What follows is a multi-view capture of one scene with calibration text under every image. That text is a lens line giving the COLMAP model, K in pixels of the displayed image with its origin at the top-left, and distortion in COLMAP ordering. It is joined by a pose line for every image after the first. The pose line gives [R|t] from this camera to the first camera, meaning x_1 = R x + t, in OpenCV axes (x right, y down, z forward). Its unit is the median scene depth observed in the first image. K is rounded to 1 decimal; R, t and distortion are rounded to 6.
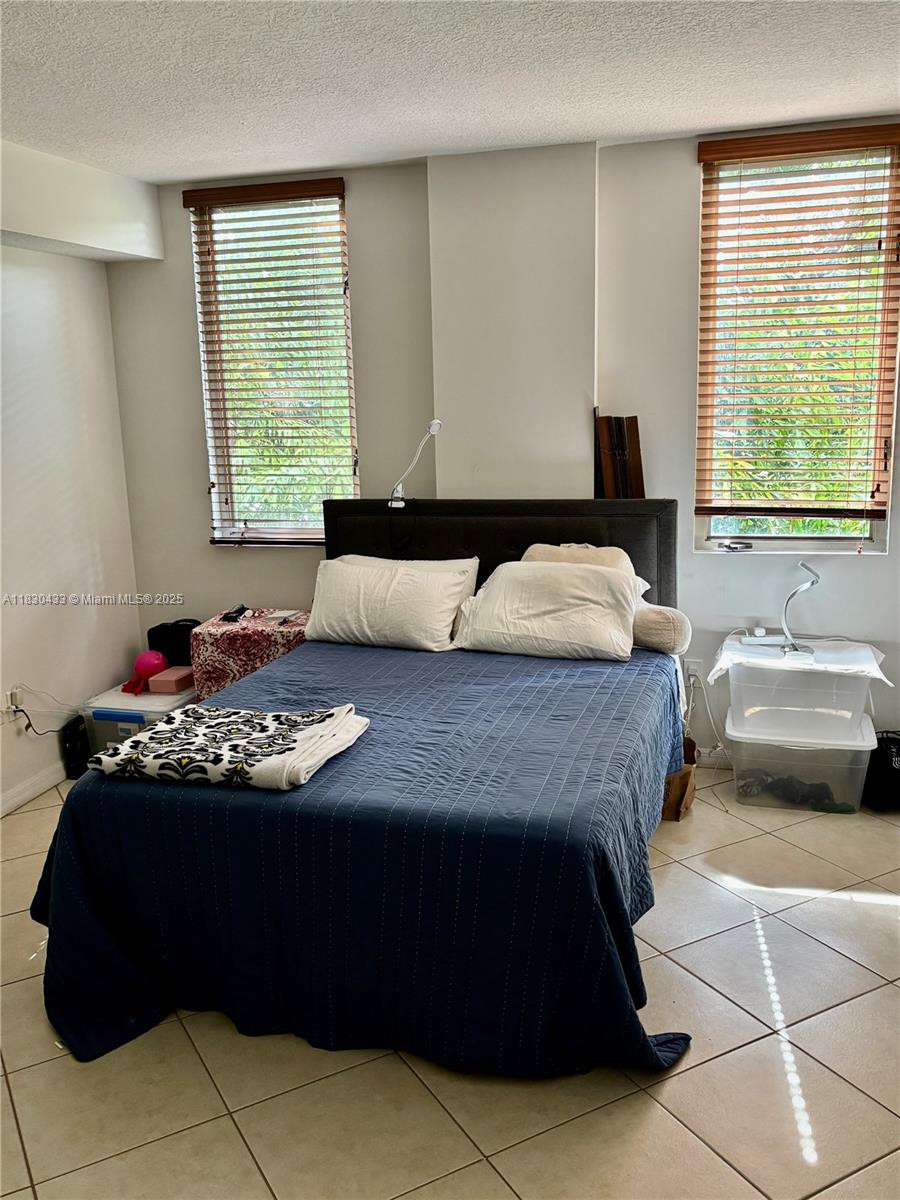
lens RADIAL K [[1051.9, 0, 449.4], [0, 1051.9, 614.0], [0, 0, 1]] dist [0.005630, -0.001852]
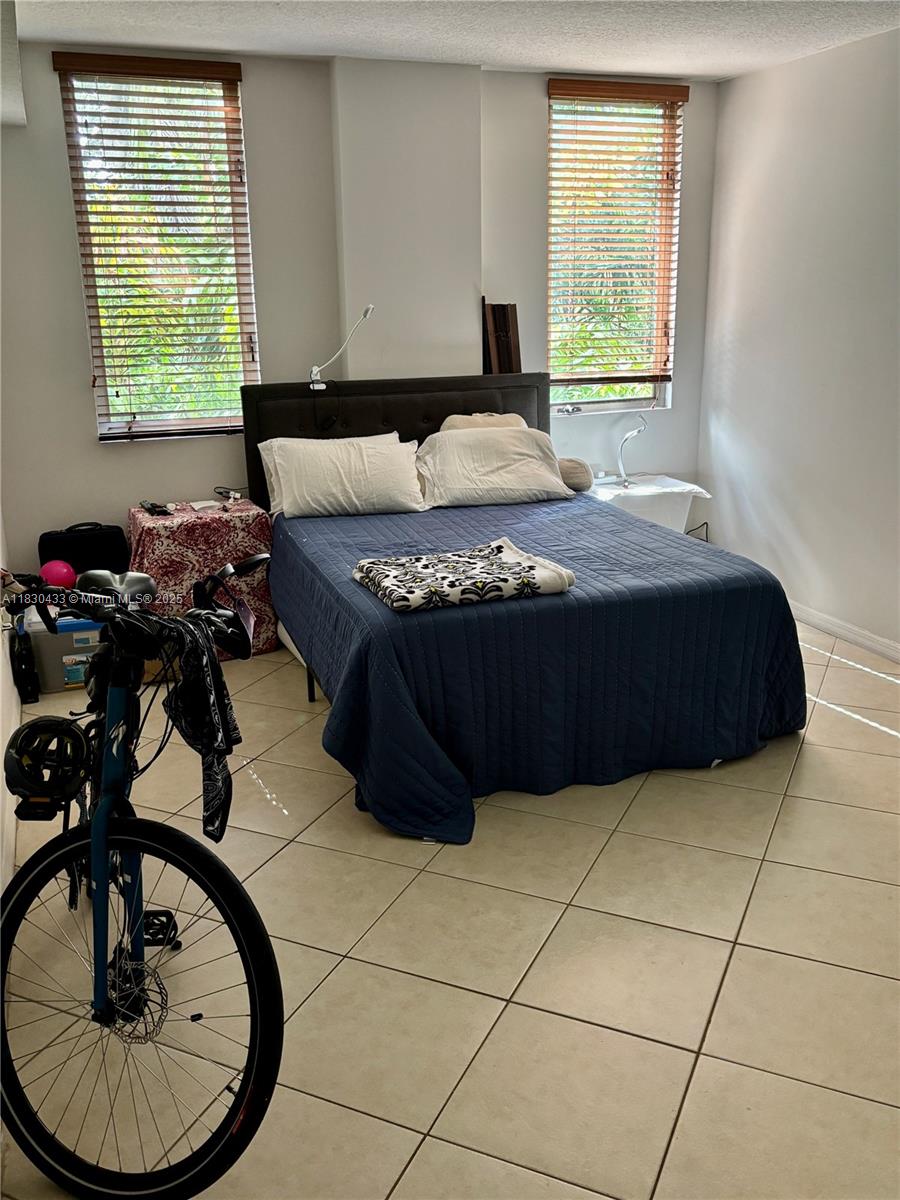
lens RADIAL K [[1142.2, 0, 450.0], [0, 1142.2, 600.0], [0, 0, 1]] dist [0.045040, -0.001897]
pose [[0.798155, -0.145055, 0.584729, -0.709642], [0.117325, 0.989423, 0.085300, 0.028468], [-0.590918, 0.000521, 0.806731, -0.022593]]
